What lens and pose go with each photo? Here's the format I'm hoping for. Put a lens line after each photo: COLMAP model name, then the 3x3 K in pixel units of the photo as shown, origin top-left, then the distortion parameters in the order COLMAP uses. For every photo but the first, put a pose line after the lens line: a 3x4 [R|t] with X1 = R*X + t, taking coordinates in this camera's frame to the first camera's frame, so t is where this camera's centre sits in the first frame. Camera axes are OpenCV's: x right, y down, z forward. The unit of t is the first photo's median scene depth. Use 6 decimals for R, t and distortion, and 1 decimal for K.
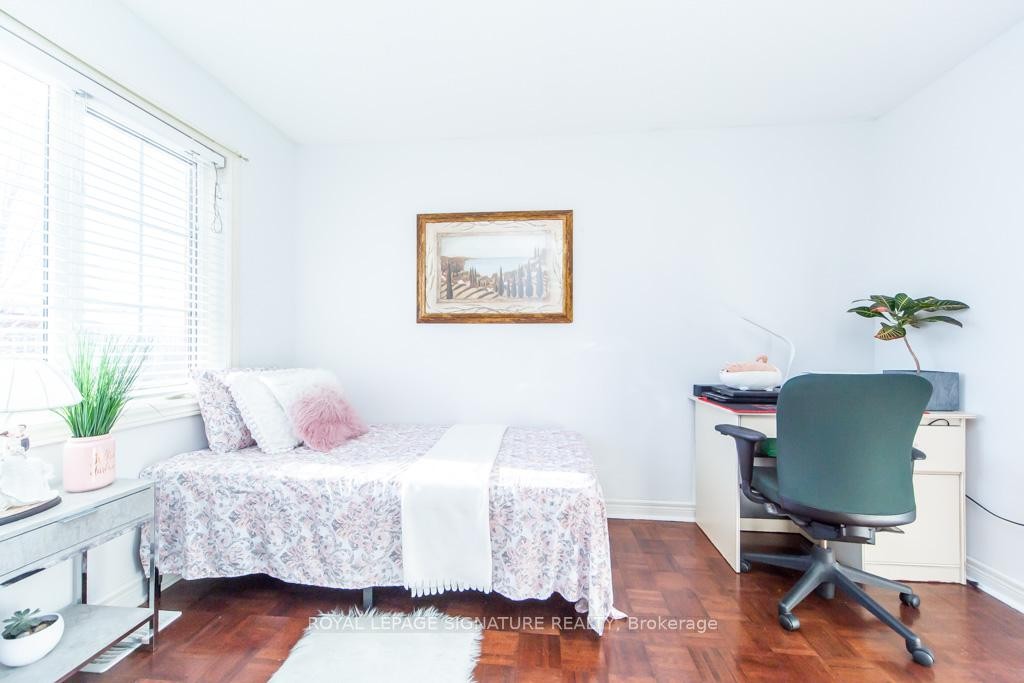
lens RADIAL K [[379.6, 0, 516.7], [0, 379.6, 344.3], [0, 0, 1]] dist [0.006605, 0.000116]
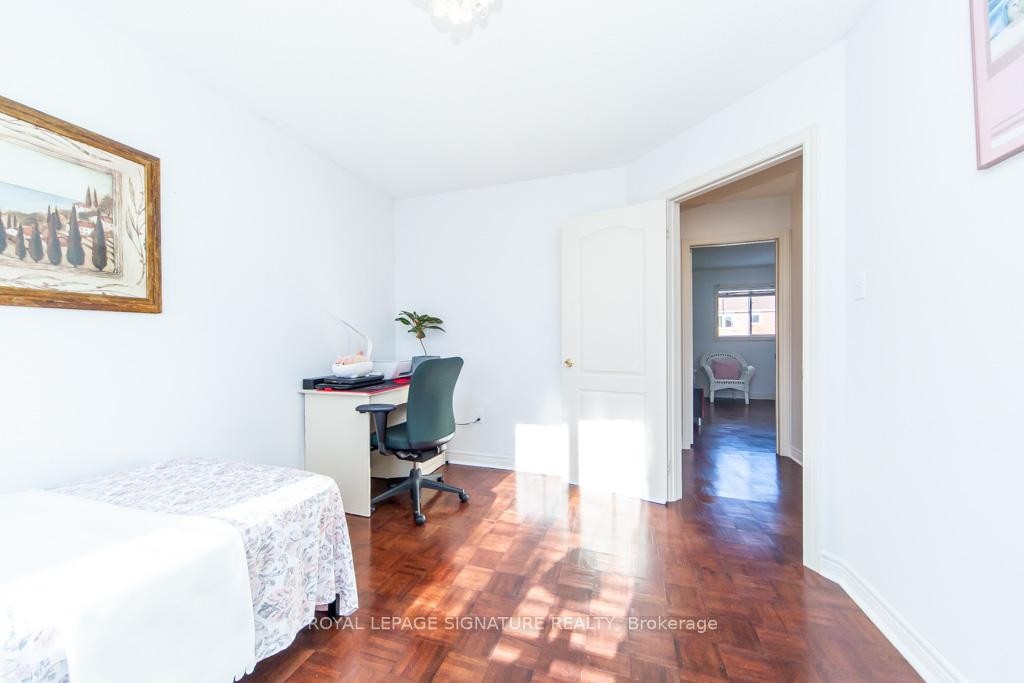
lens RADIAL K [[351.4, 0, 513.5], [0, 351.4, 340.7], [0, 0, 1]] dist [0.005345, -0.000529]
pose [[0.222831, -0.002081, 0.974855, -0.484079], [0.004479, 0.999989, 0.001111, -0.002504], [-0.974847, 0.004119, 0.222838, 0.249299]]
